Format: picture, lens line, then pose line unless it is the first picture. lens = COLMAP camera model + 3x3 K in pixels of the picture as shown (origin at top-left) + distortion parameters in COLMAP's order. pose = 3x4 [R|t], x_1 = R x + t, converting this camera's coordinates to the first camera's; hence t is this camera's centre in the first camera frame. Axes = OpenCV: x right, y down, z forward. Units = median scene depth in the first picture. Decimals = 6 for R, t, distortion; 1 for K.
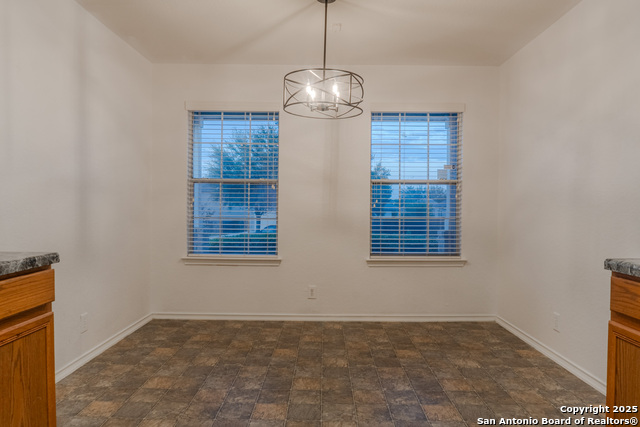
lens RADIAL K [[426.8, 0, 334.5], [0, 426.8, 213.8], [0, 0, 1]] dist [0.003783, -0.031898]
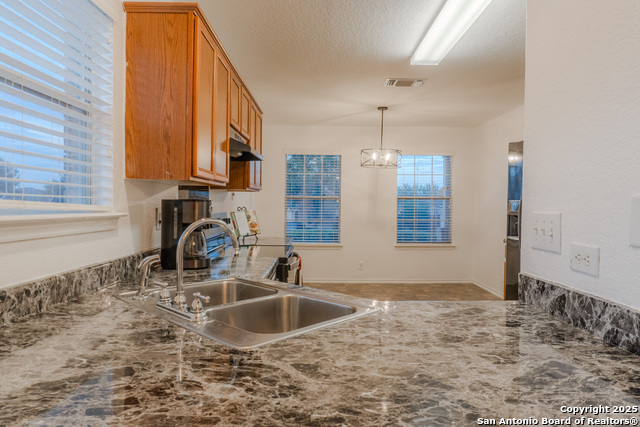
lens RADIAL K [[426.8, 0, 334.5], [0, 426.8, 213.8], [0, 0, 1]] dist [0.003783, -0.031898]
pose [[0.999963, 0.001732, 0.008381, -0.168481], [-0.001776, 0.999984, 0.005283, -0.023020], [-0.008372, -0.005297, 0.999951, -0.632200]]
